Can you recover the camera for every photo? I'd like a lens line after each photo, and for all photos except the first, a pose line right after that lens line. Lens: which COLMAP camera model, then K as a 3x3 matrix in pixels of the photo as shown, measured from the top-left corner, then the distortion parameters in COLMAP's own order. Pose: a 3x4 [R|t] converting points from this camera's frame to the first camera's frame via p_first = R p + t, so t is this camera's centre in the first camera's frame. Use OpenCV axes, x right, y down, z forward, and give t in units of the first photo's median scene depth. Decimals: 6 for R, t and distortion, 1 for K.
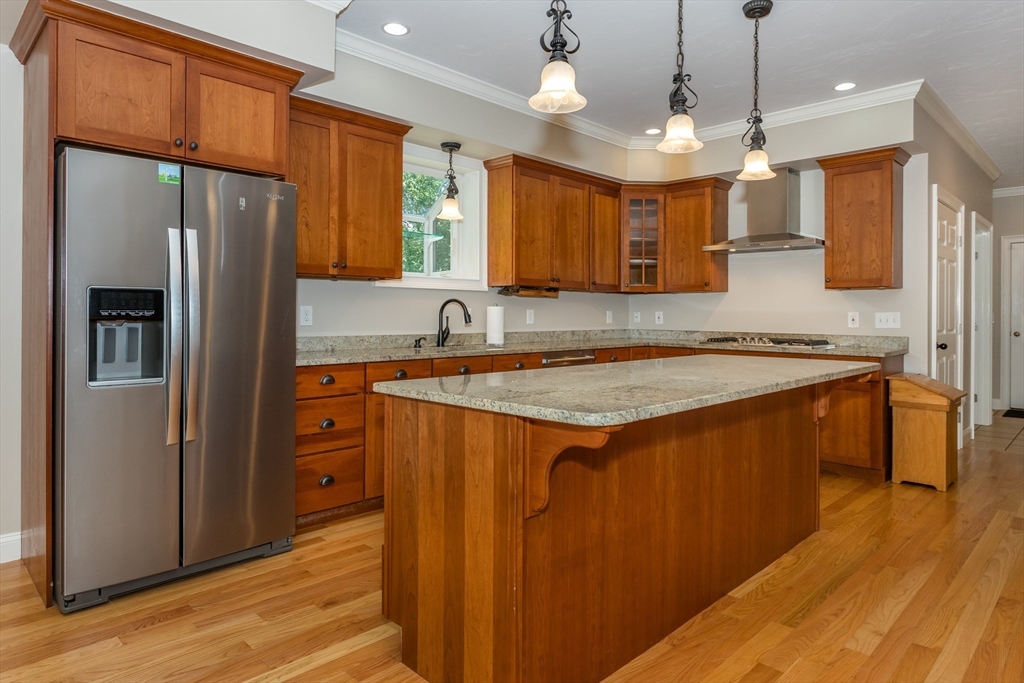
lens RADIAL K [[618.7, 0, 512.6], [0, 618.7, 316.1], [0, 0, 1]] dist [-0.008591, 0.006395]
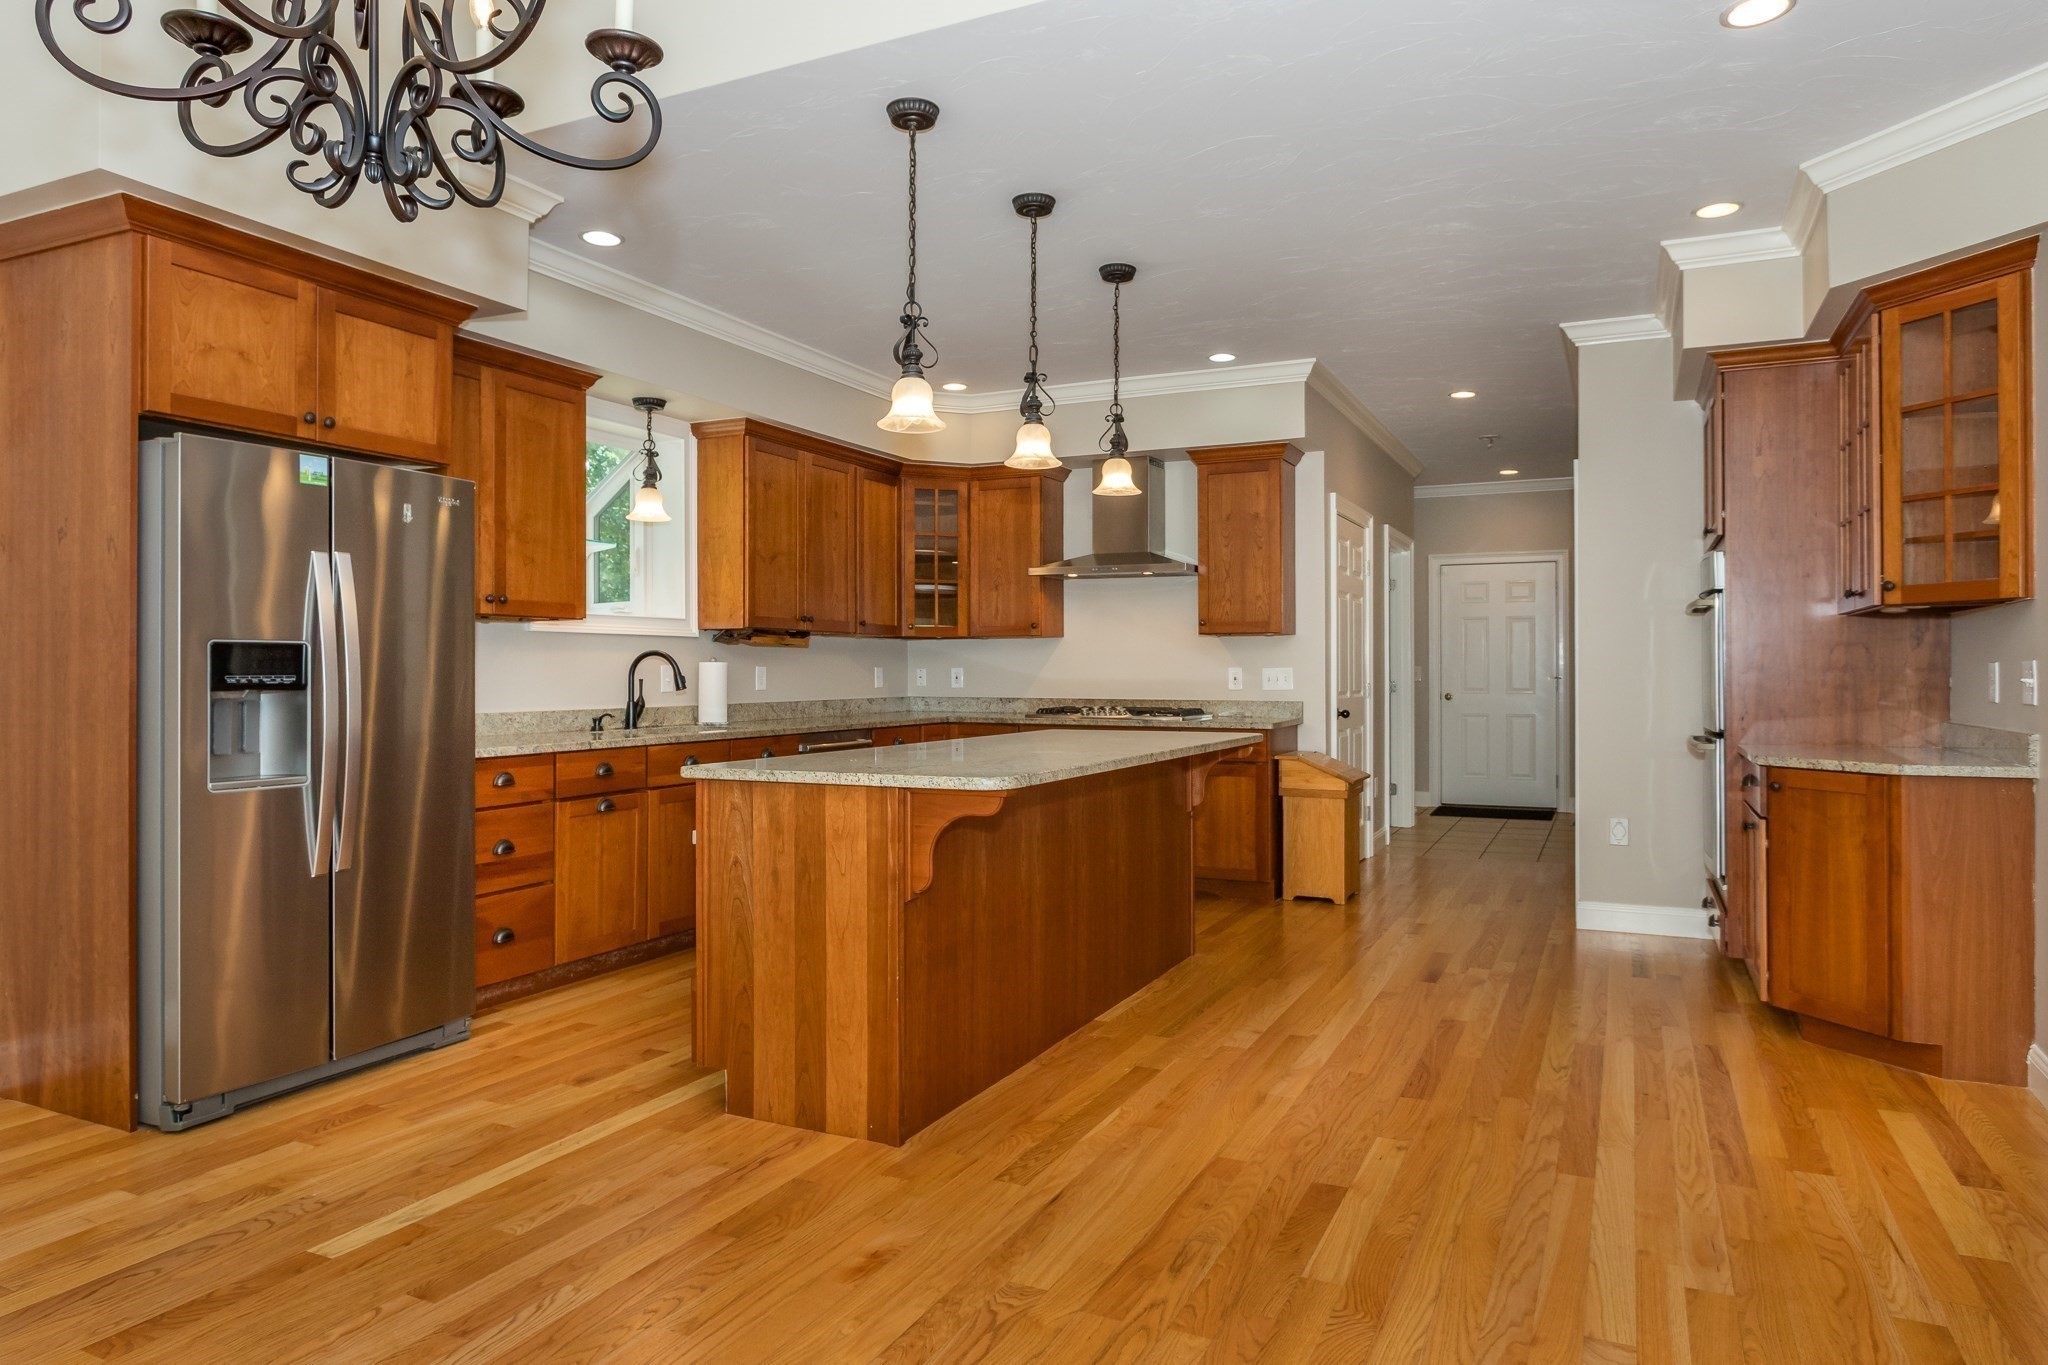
lens RADIAL K [[1237.4, 0, 1027.5], [0, 1237.4, 673.0], [0, 0, 1]] dist [-0.008591, 0.006395]
pose [[0.945456, -0.007034, 0.325675, -0.223225], [0.007116, 0.999974, 0.000939, -0.005910], [-0.325673, 0.001430, 0.945481, -0.435260]]
